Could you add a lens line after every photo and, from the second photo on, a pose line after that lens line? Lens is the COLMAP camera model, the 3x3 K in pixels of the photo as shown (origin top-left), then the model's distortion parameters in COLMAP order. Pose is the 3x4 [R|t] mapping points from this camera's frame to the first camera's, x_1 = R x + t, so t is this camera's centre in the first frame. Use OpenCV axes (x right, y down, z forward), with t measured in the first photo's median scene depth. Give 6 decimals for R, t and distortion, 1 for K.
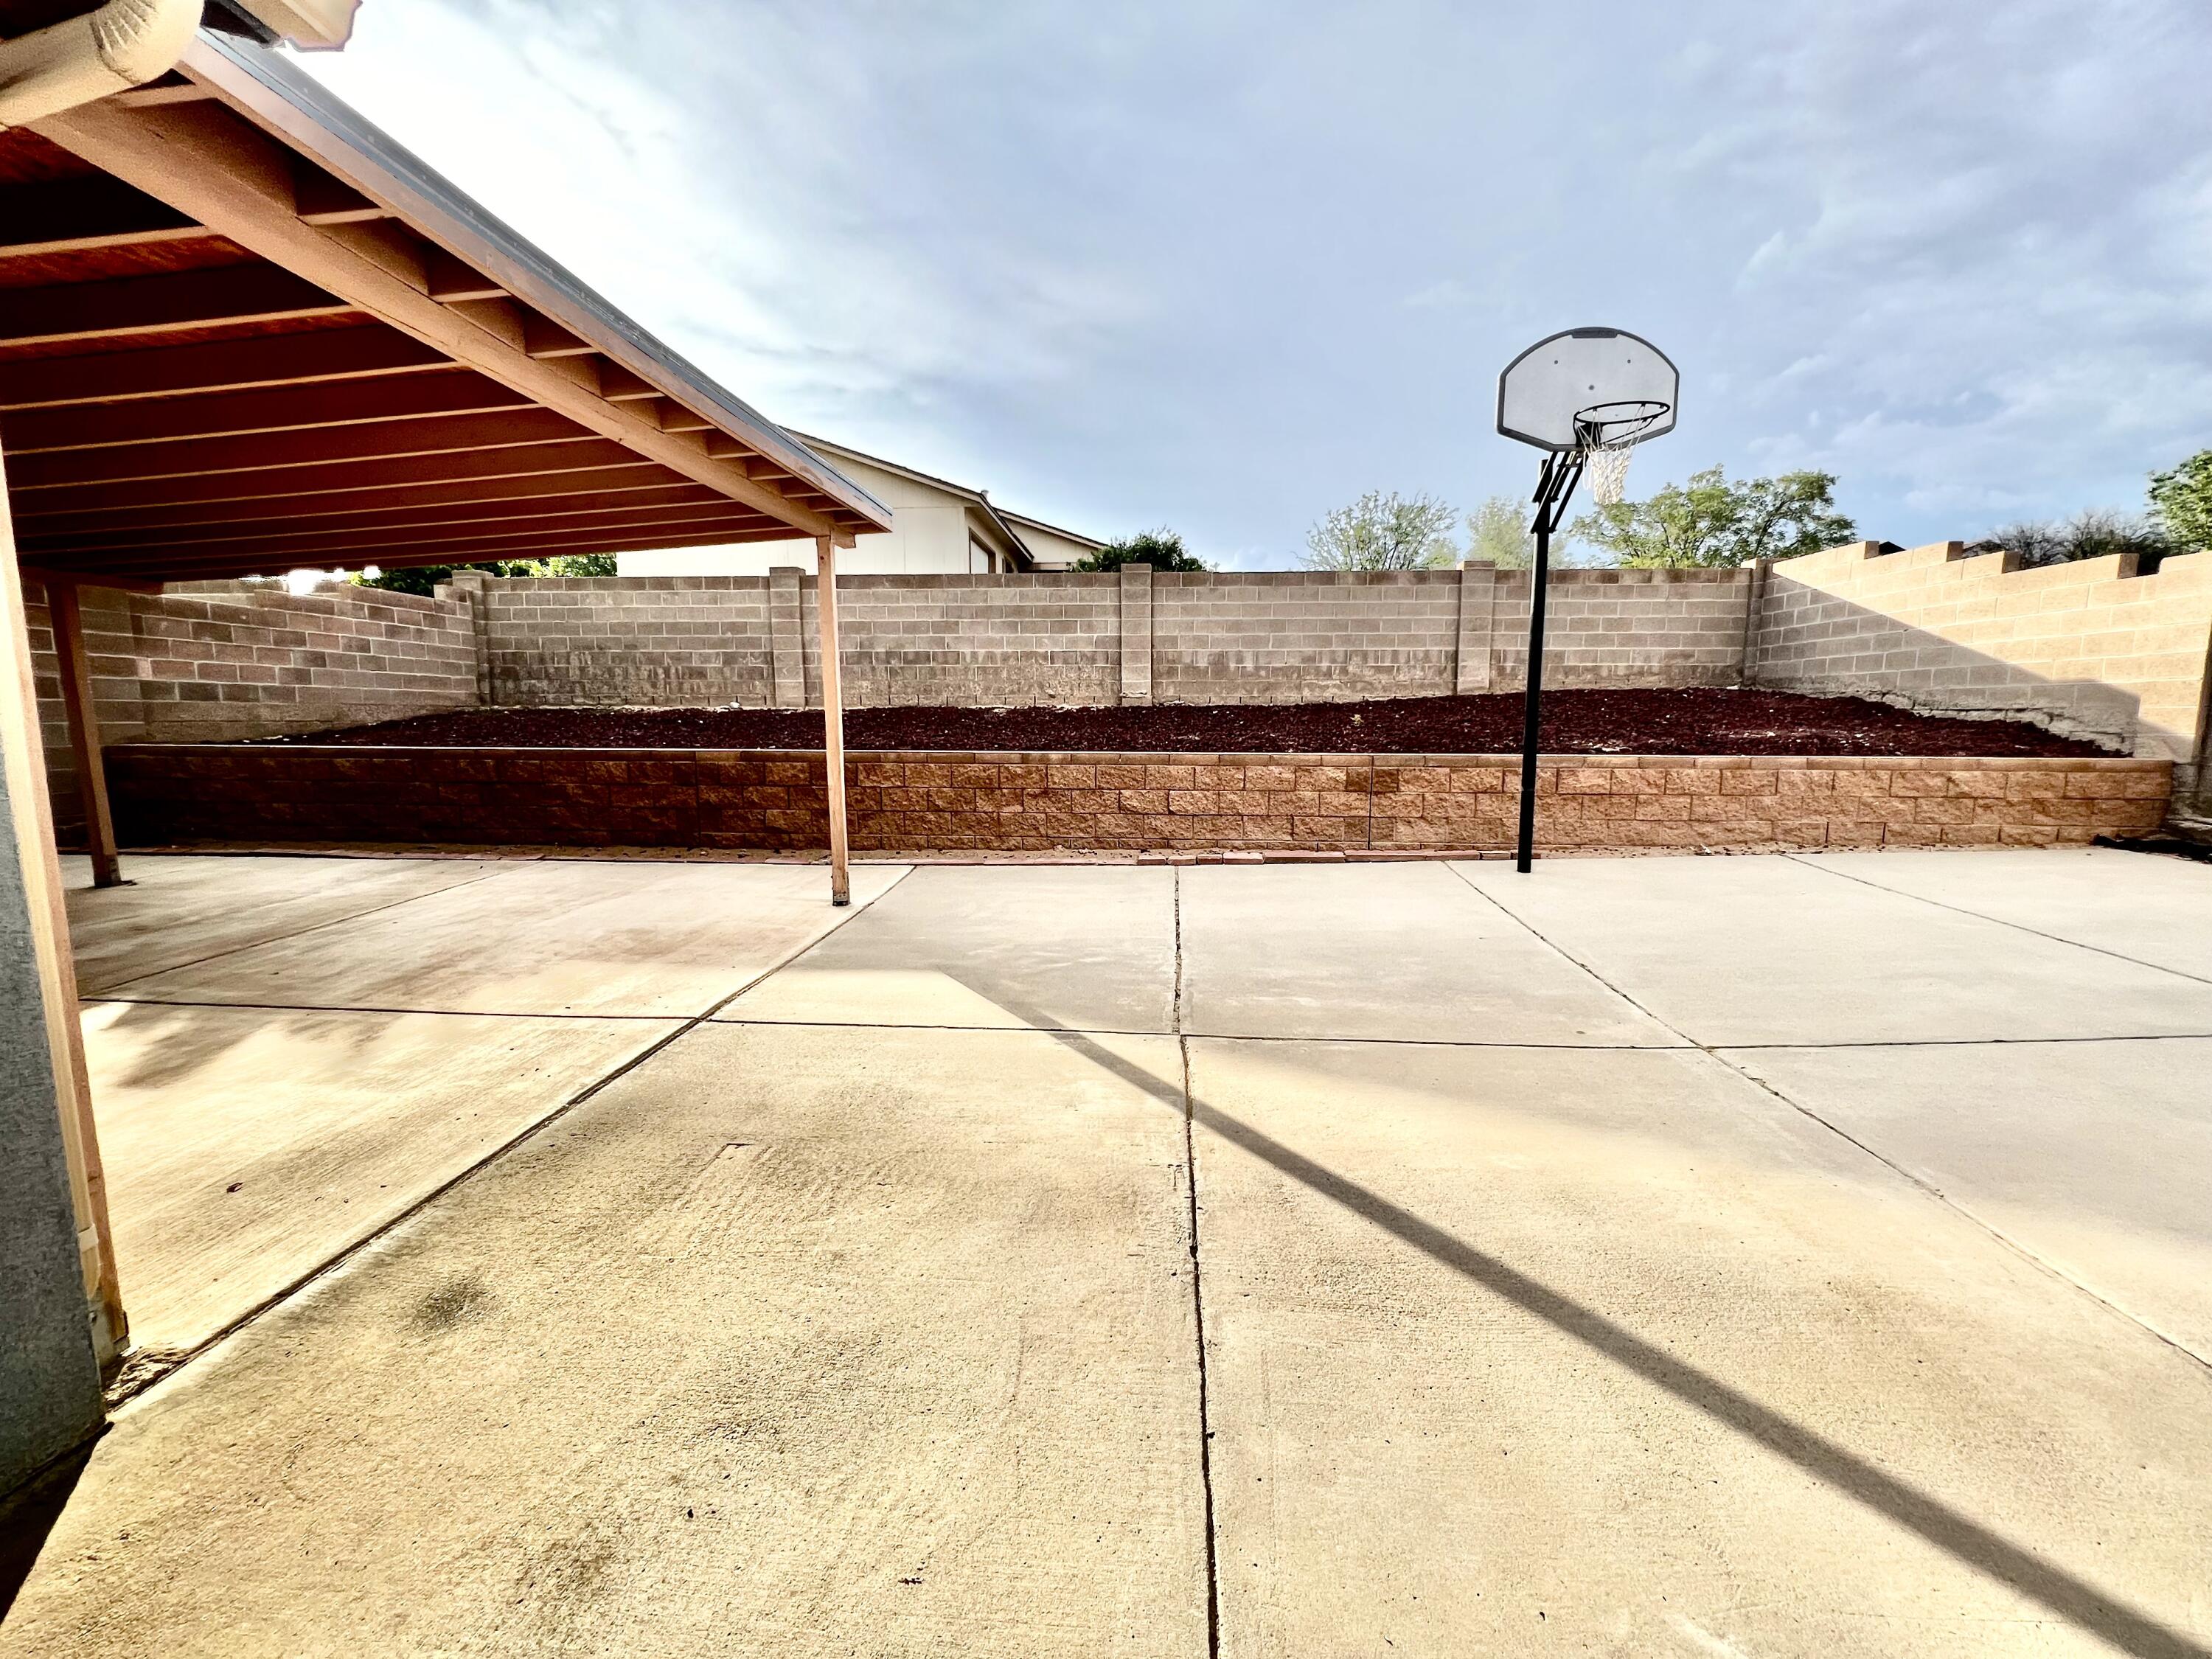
lens RADIAL K [[892.0, 0, 1106.0], [0, 892.0, 829.5], [0, 0, 1]] dist [-0.000319, 0.000004]
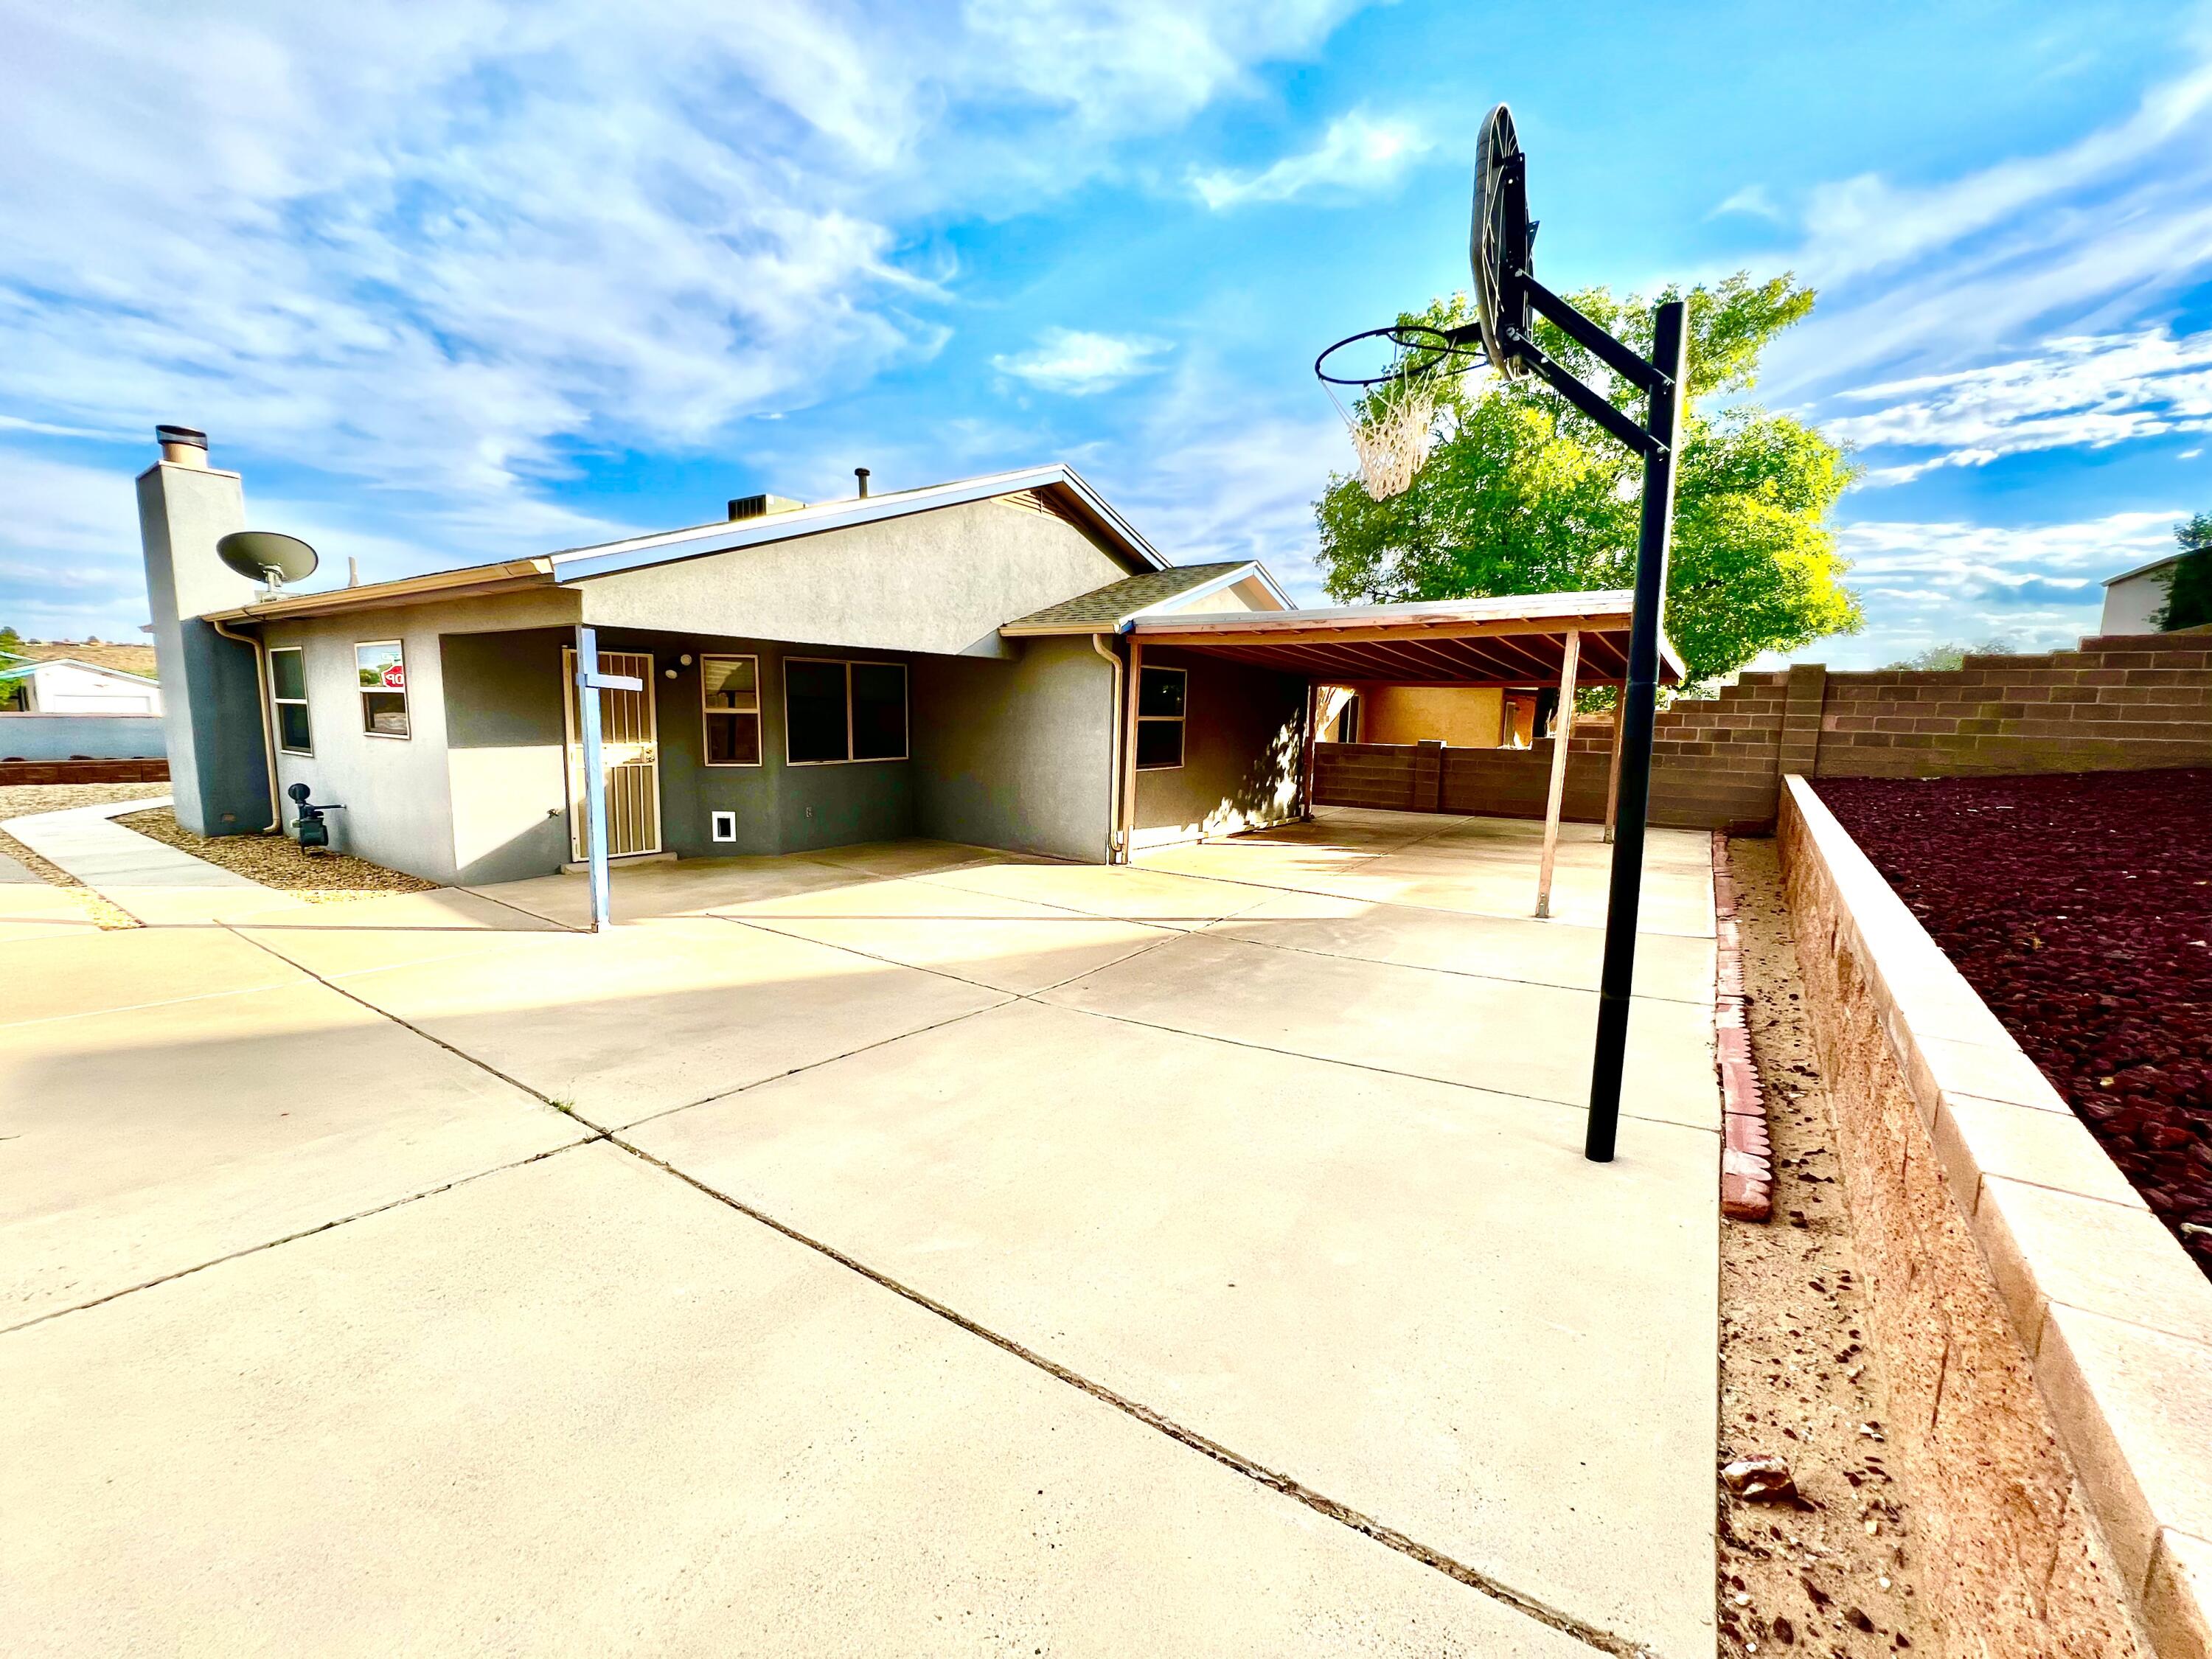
lens RADIAL K [[892.0, 0, 1106.0], [0, 892.0, 829.5], [0, 0, 1]] dist [-0.000319, 0.000004]
pose [[-0.504421, 0.102707, -0.857328, 1.376863], [-0.128978, 0.972798, 0.192427, -0.253645], [0.853770, 0.207641, -0.477453, 1.312093]]
